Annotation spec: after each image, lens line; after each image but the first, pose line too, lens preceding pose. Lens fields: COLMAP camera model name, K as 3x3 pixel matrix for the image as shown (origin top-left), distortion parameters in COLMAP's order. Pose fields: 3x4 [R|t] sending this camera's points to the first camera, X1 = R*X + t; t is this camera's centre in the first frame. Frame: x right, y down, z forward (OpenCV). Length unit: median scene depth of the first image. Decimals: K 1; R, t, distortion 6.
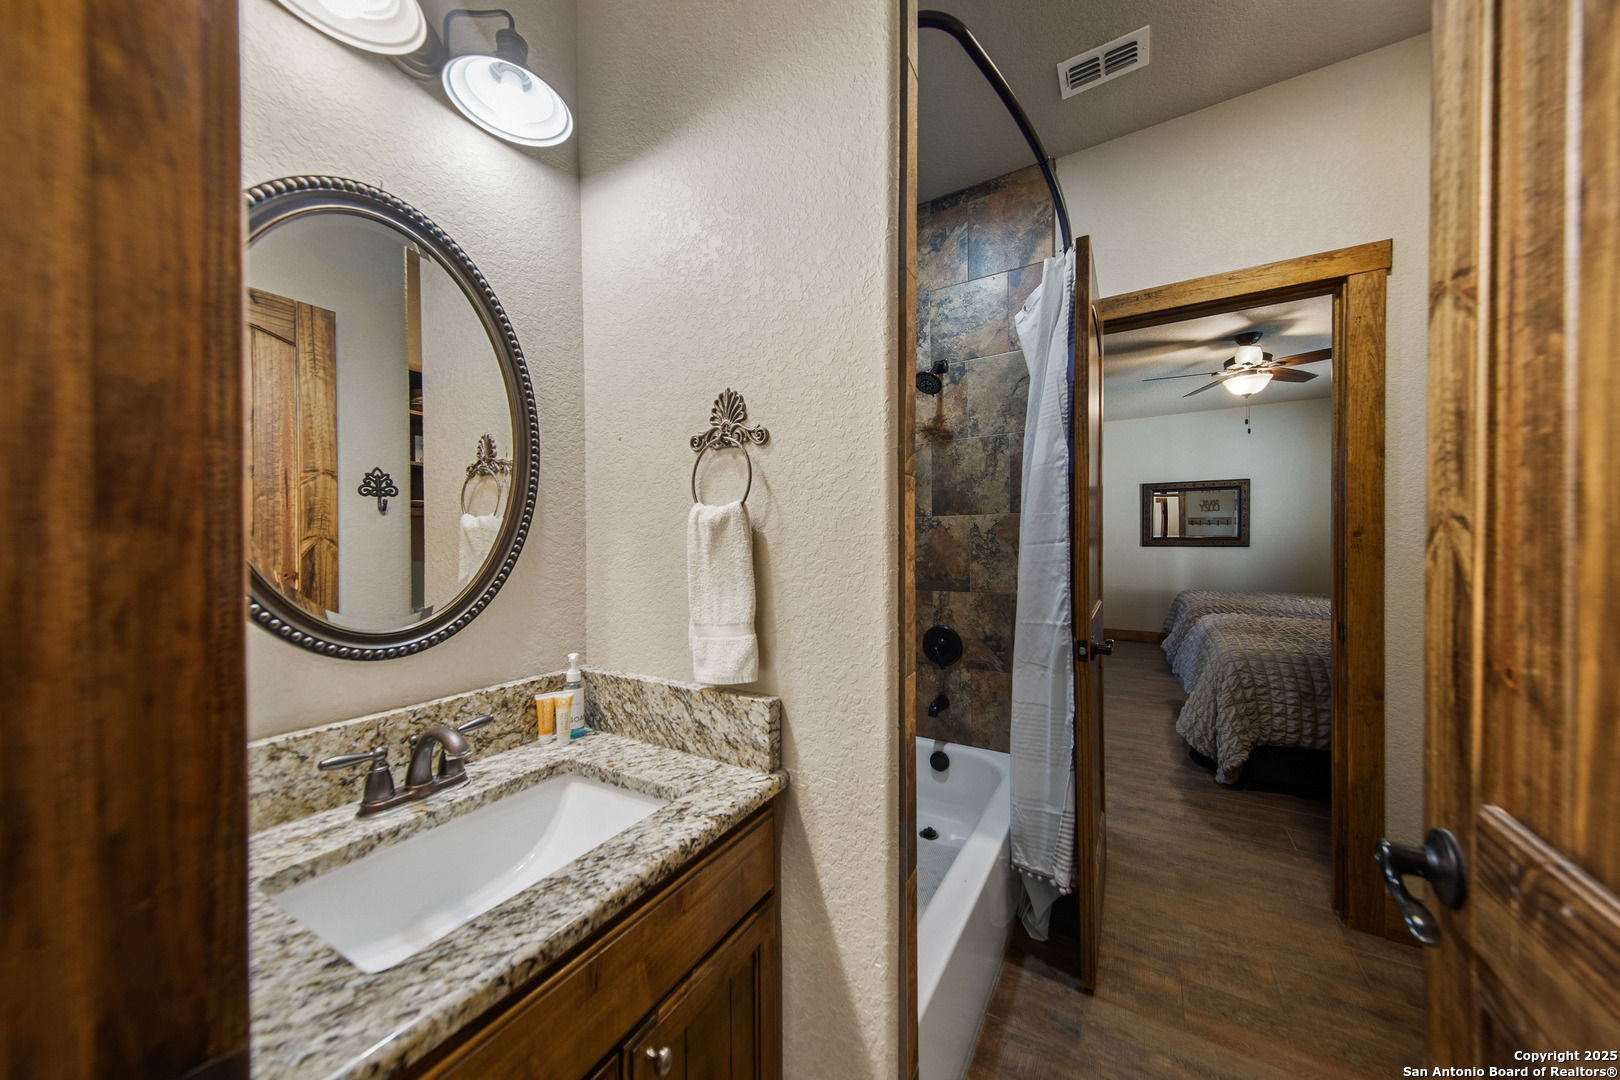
lens RADIAL K [[553.2, 0, 850.0], [0, 553.2, 528.3], [0, 0, 1]] dist [0.000989, -0.000295]
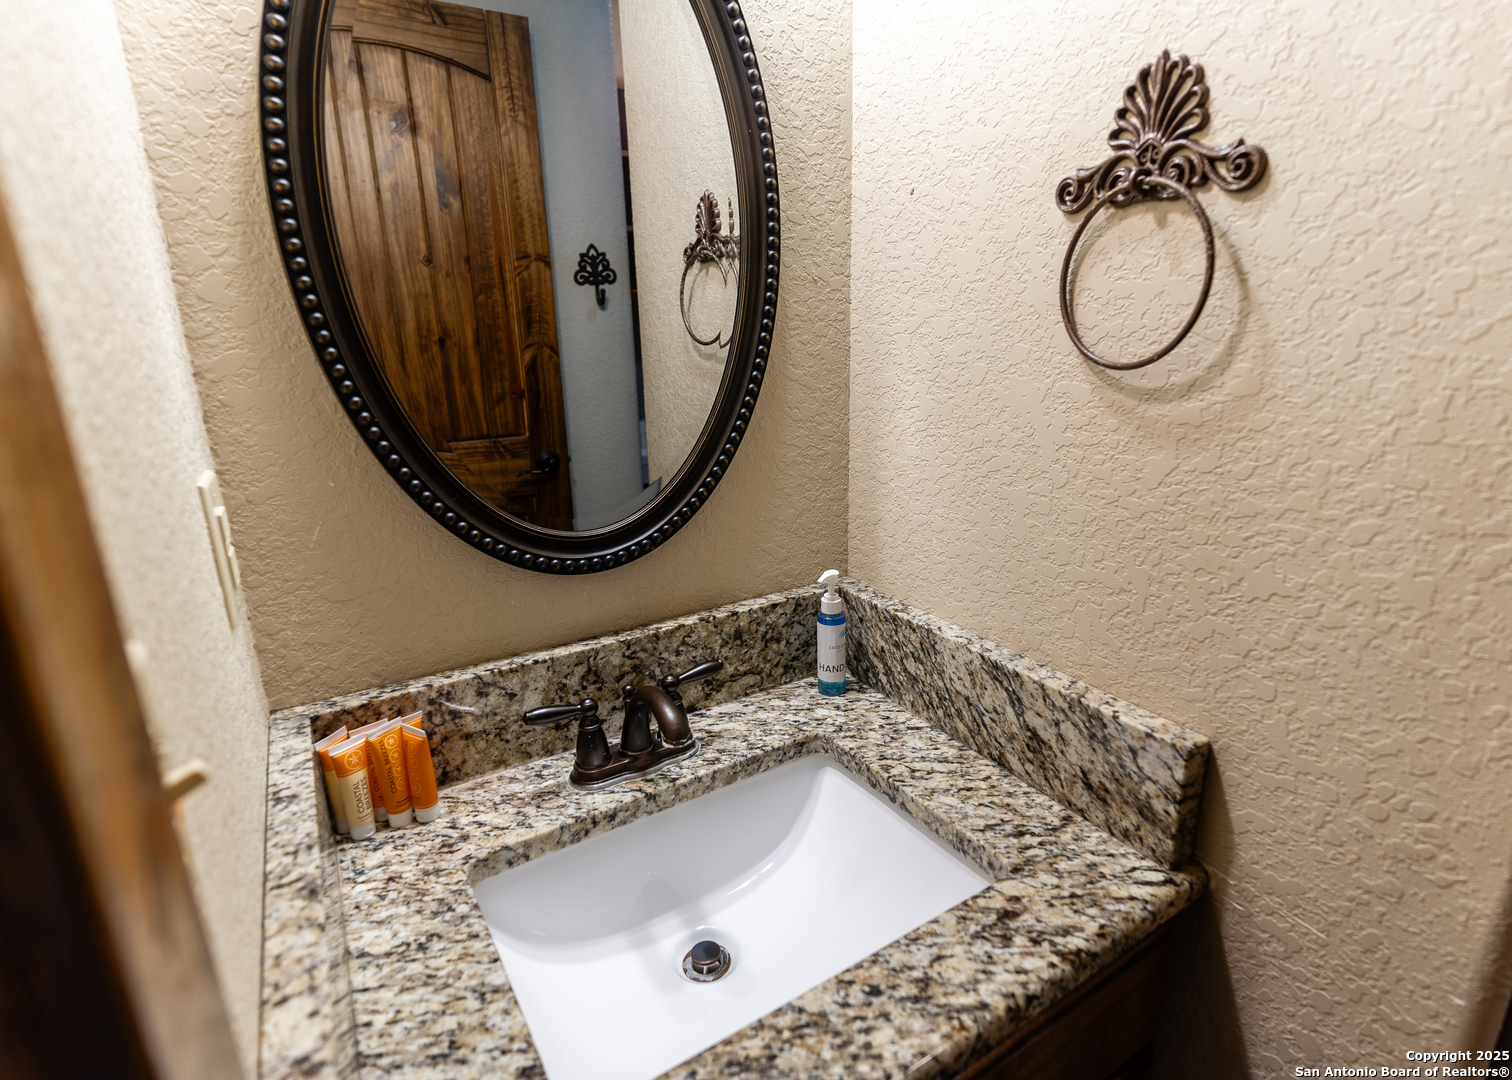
lens RADIAL K [[836.3, 0, 756.0], [0, 836.3, 540.0], [0, 0, 1]] dist [0.001603, -0.001620]
pose [[0.855488, 0.125419, -0.502405, -0.121677], [0.020910, 0.961067, 0.275523, -0.078856], [0.517400, -0.246211, 0.819559, 0.229500]]
